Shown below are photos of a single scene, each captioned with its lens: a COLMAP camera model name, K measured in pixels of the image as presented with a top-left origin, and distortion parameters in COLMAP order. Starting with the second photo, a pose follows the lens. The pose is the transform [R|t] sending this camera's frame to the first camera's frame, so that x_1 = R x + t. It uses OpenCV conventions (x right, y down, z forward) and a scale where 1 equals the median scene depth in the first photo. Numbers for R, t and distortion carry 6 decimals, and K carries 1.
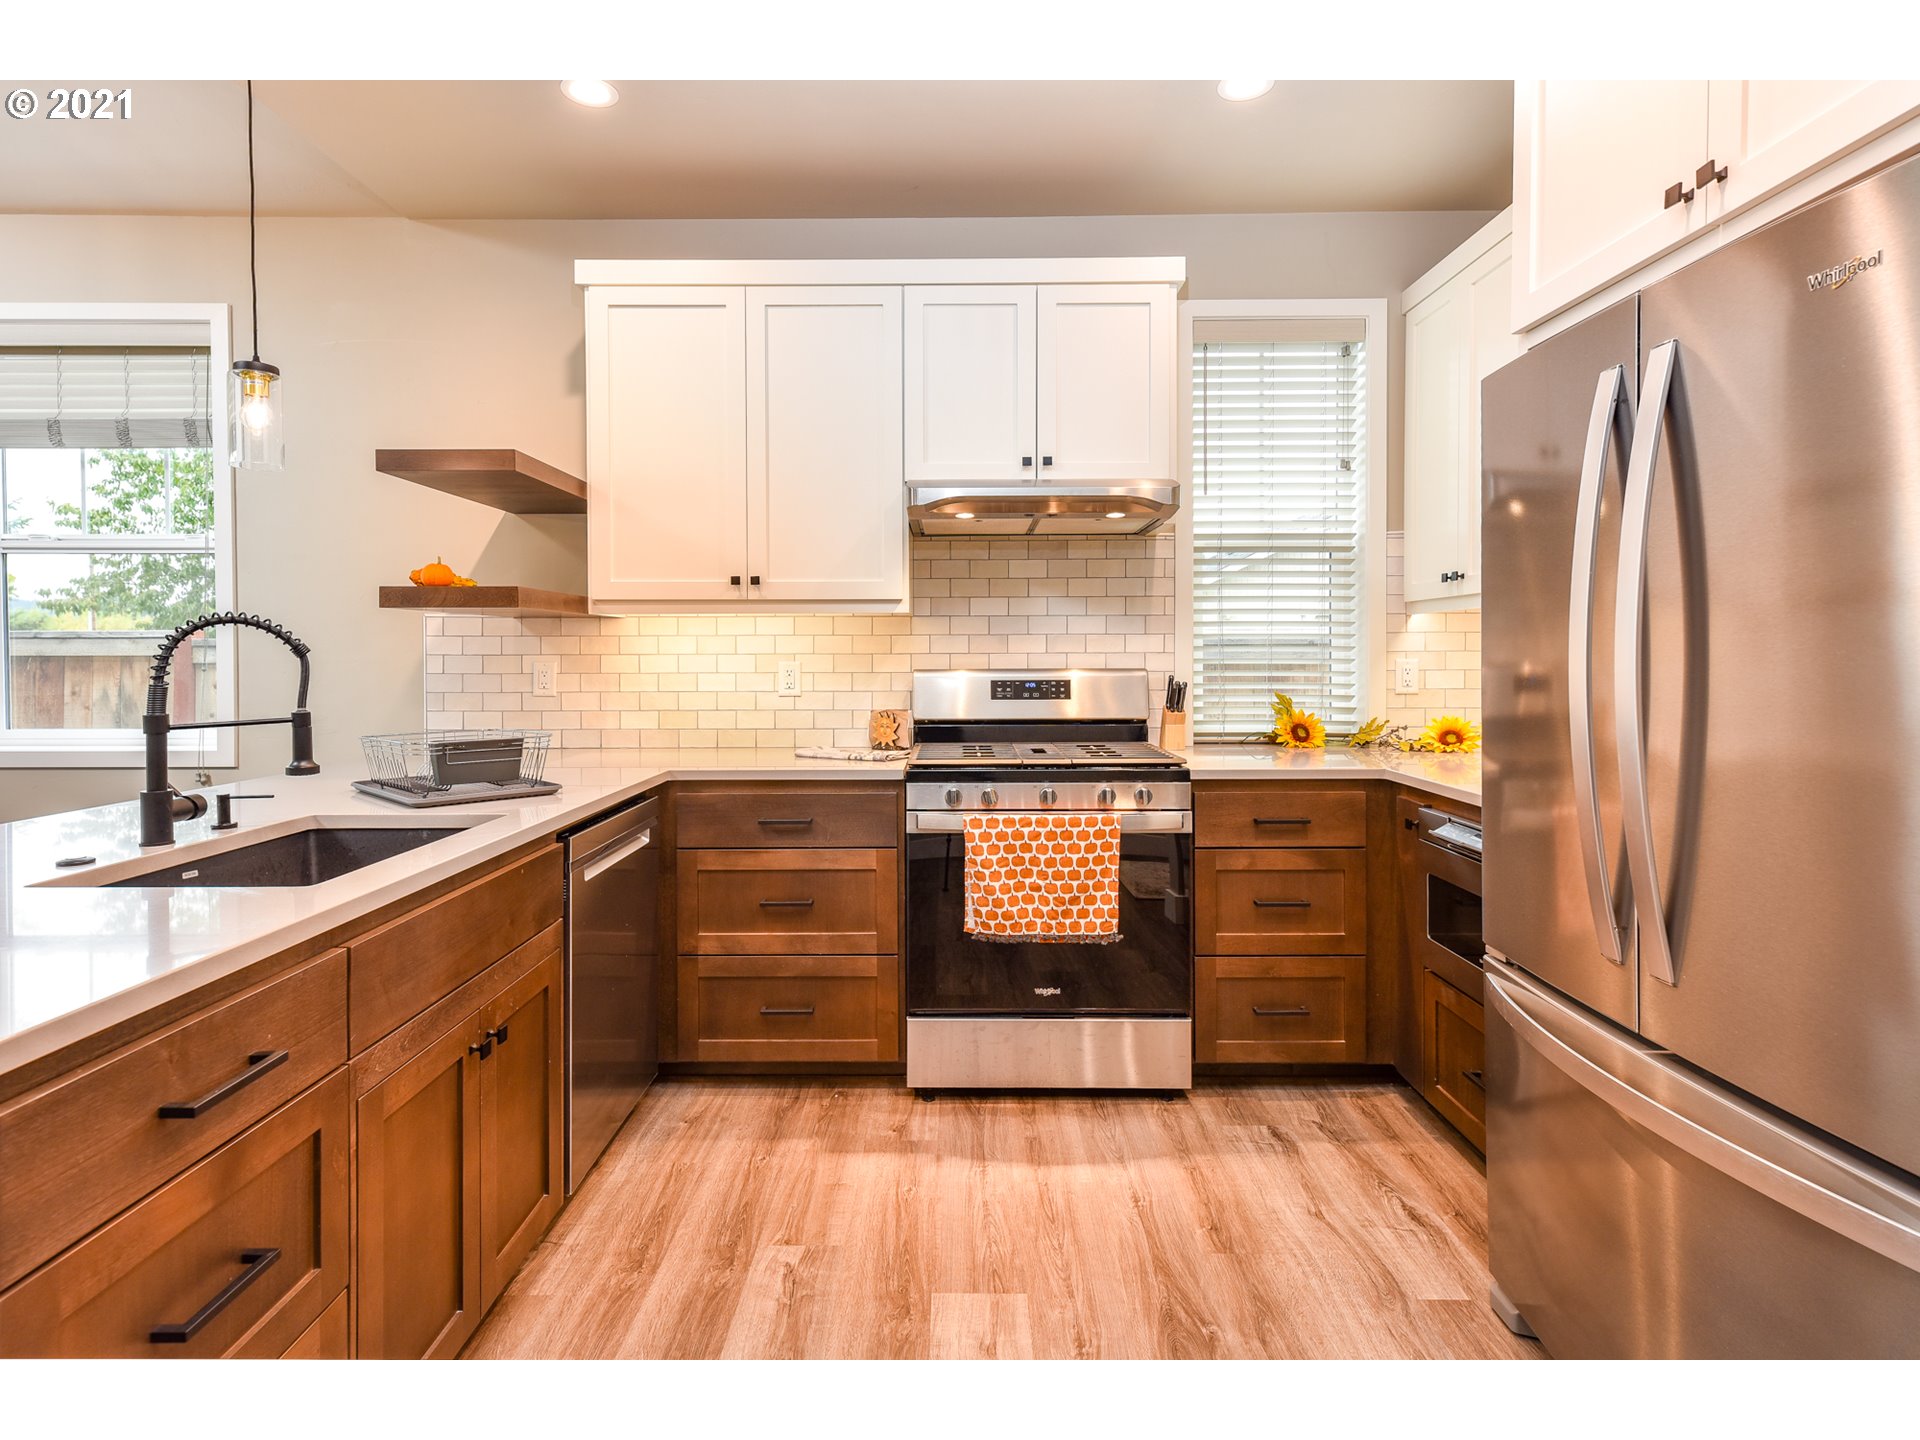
lens RADIAL K [[1017.3, 0, 957.4], [0, 1017.3, 668.2], [0, 0, 1]] dist [-0.000983, -0.000344]
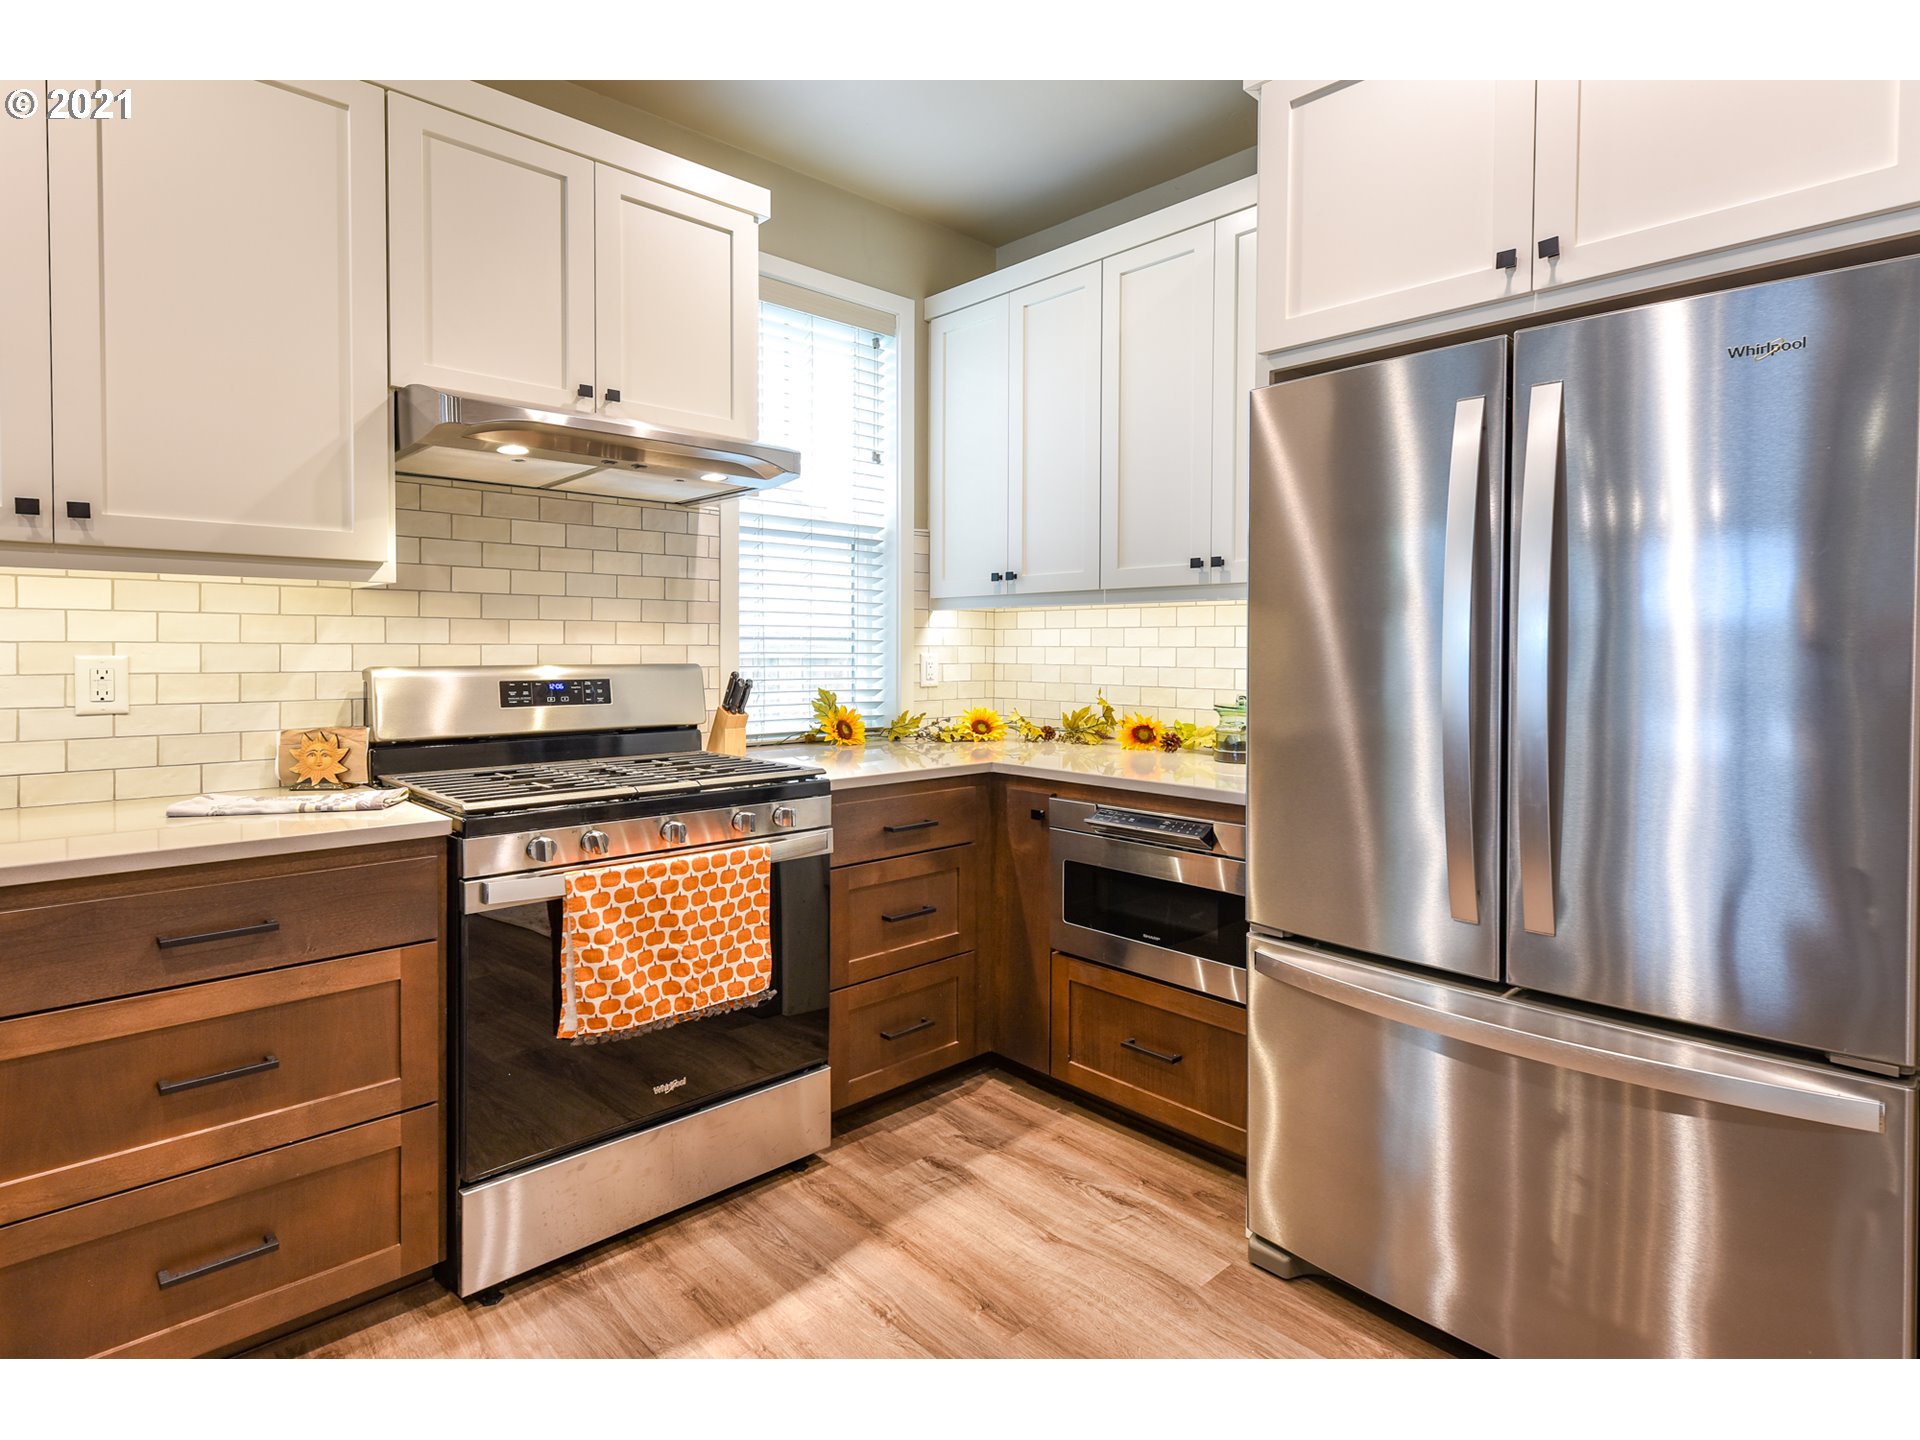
lens RADIAL K [[956.5, 0, 961.0], [0, 956.5, 660.6], [0, 0, 1]] dist [0.003586, 0.000257]
pose [[0.709588, -0.003423, 0.704609, -0.265117], [0.003157, 0.999994, 0.001678, -0.003652], [-0.704610, 0.001034, 0.709594, 0.335174]]
